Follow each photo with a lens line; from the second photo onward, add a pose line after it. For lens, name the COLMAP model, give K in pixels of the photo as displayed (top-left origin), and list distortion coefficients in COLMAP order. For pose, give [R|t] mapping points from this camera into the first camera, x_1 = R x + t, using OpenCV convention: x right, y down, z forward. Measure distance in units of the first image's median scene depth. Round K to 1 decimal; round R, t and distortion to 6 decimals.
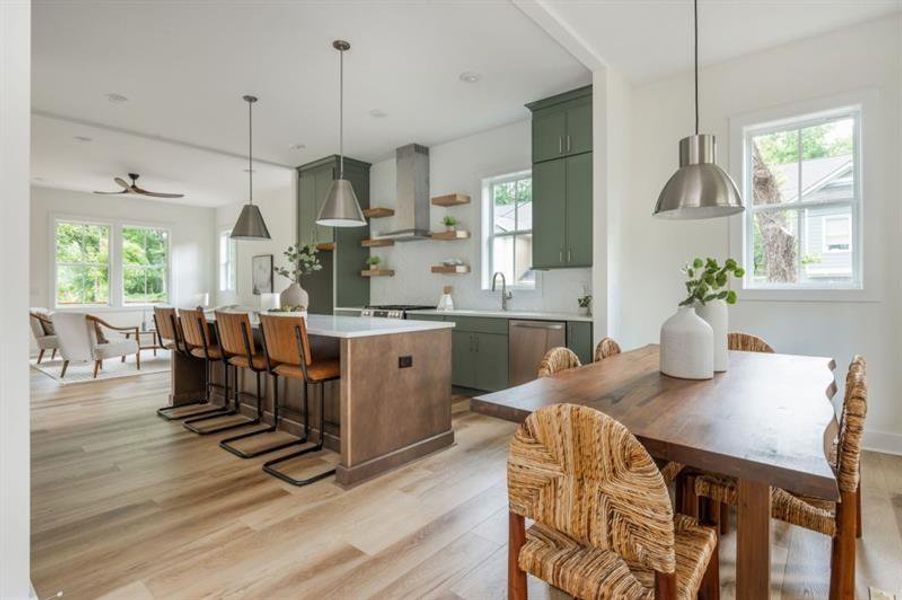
lens RADIAL K [[444.7, 0, 449.9], [0, 444.7, 289.9], [0, 0, 1]] dist [0.001249, -0.000373]
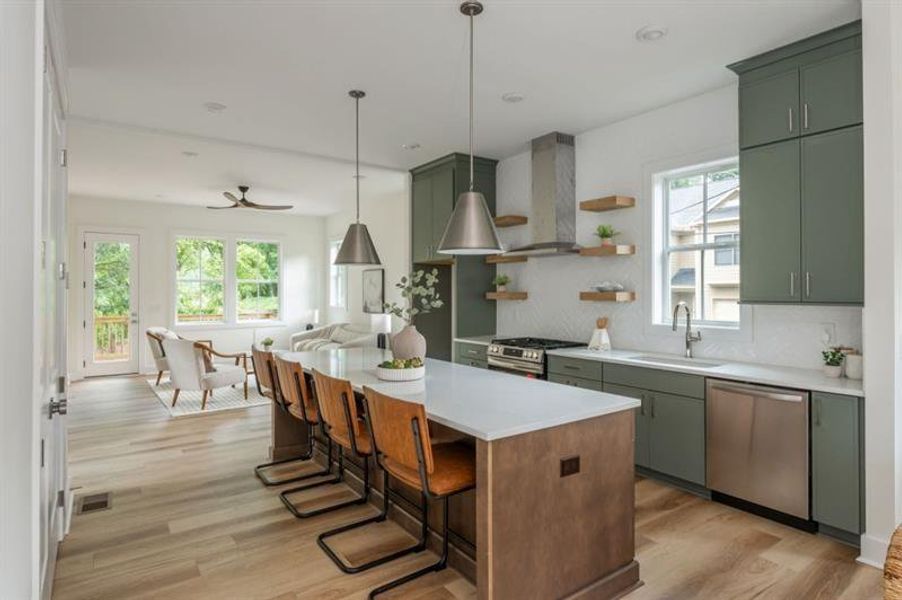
lens RADIAL K [[493.2, 0, 459.8], [0, 493.2, 285.2], [0, 0, 1]] dist [-0.001971, -0.000255]
pose [[0.974107, -0.003915, -0.226055, -0.063132], [0.001095, 0.999920, -0.012597, -0.066859], [0.226086, 0.012024, 0.974033, 0.167756]]
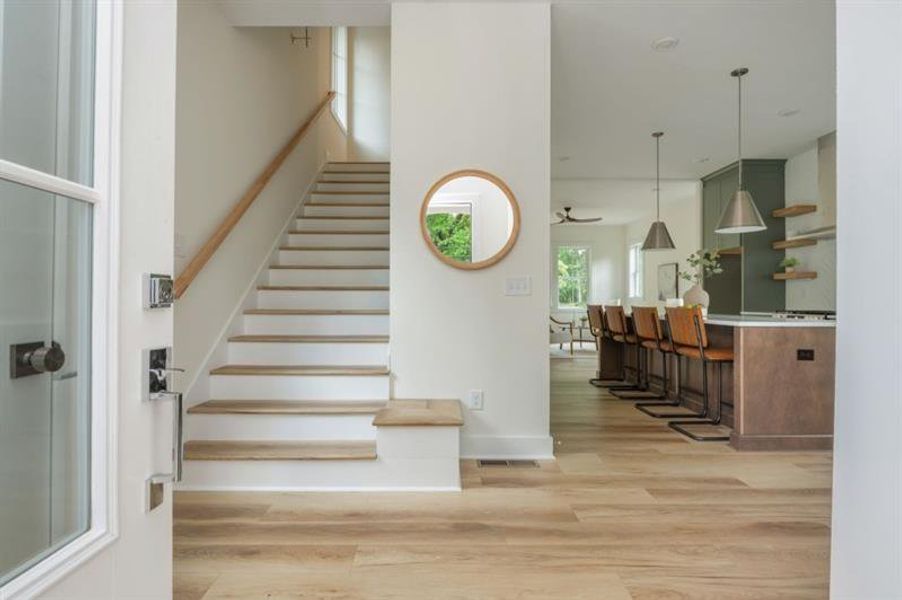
lens RADIAL K [[455.9, 0, 448.7], [0, 455.9, 294.8], [0, 0, 1]] dist [-0.003930, -0.000932]
pose [[0.661461, -0.004761, -0.749964, 0.102392], [-0.005915, 0.999916, -0.011565, 0.024783], [0.749956, 0.012086, 0.661377, -0.240886]]
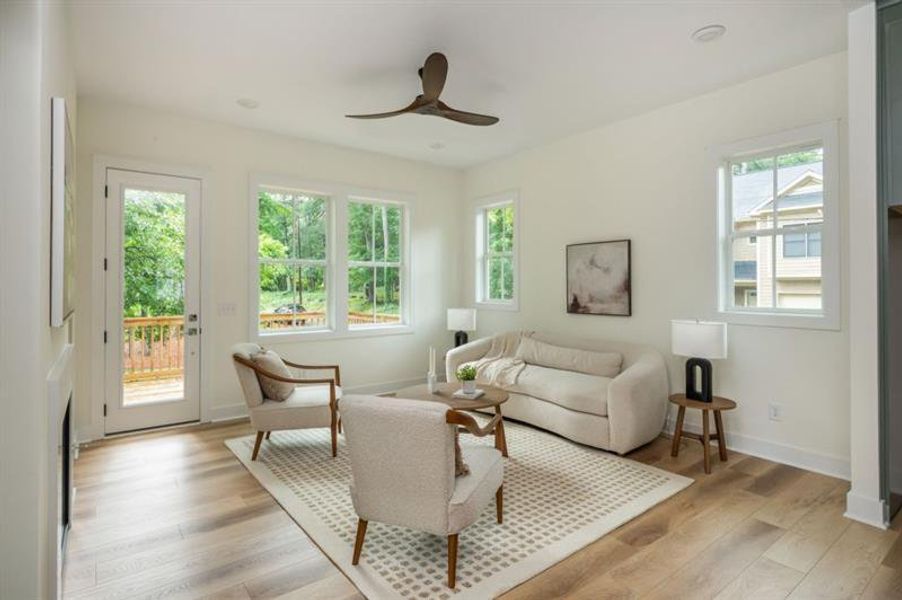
lens RADIAL K [[469.2, 0, 461.5], [0, 469.2, 282.4], [0, 0, 1]] dist [-0.001057, -0.000264]
pose [[0.980213, -0.001421, -0.197939, -0.962512], [-0.000468, 0.999955, -0.009493, -0.047569], [0.197944, 0.009398, 0.980168, 0.864185]]
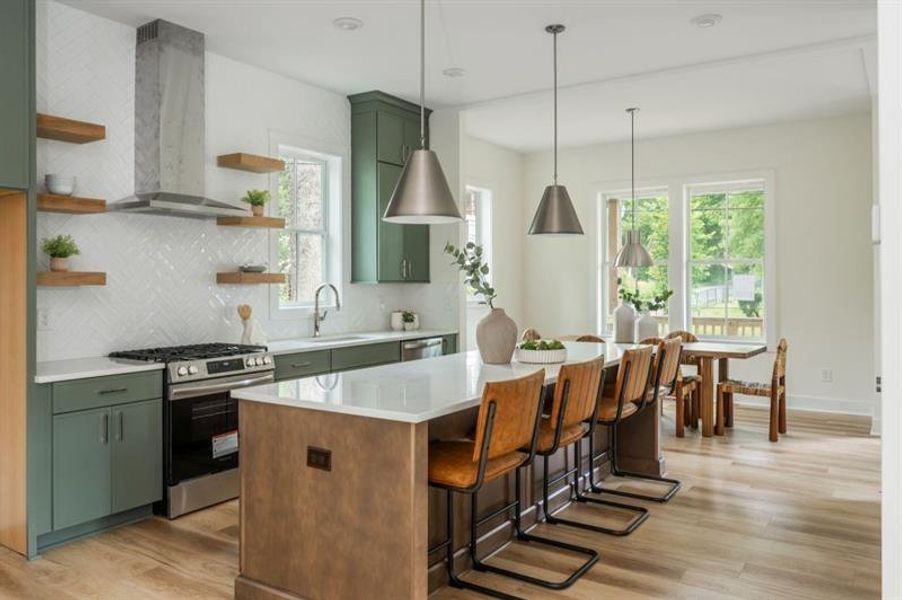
lens RADIAL K [[663.9, 0, 451.0], [0, 663.9, 285.4], [0, 0, 1]] dist [-0.008448, -0.002157]
pose [[-0.110424, -0.002939, 0.993880, -1.151709], [0.003422, 0.999989, 0.003337, -0.046953], [-0.993879, 0.003770, -0.110412, 1.042568]]
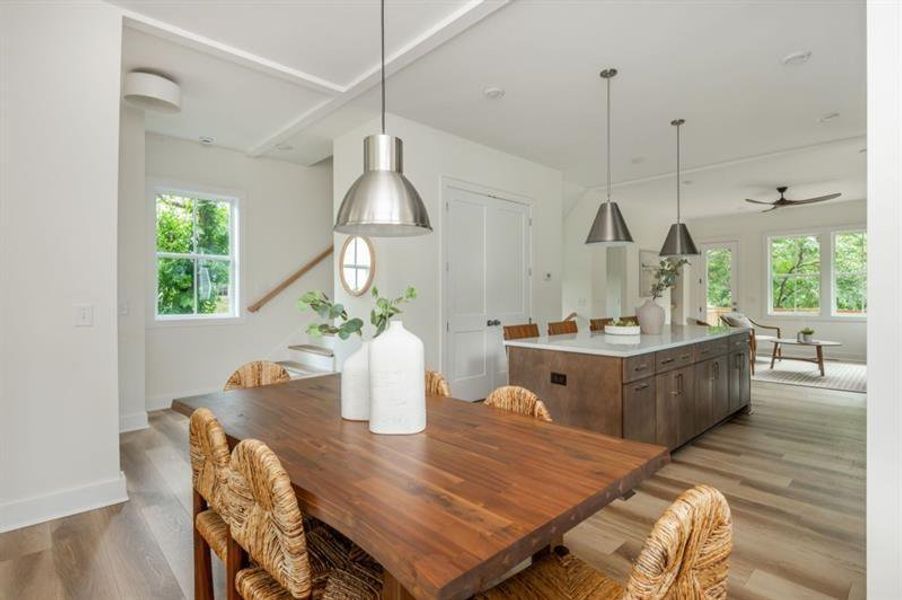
lens RADIAL K [[455.9, 0, 448.7], [0, 455.9, 294.8], [0, 0, 1]] dist [-0.003930, -0.000932]
pose [[-0.103630, 0.002873, -0.994612, 0.673464], [-0.001824, 0.999994, 0.003078, -0.026153], [0.994614, 0.002133, -0.103624, 0.580706]]
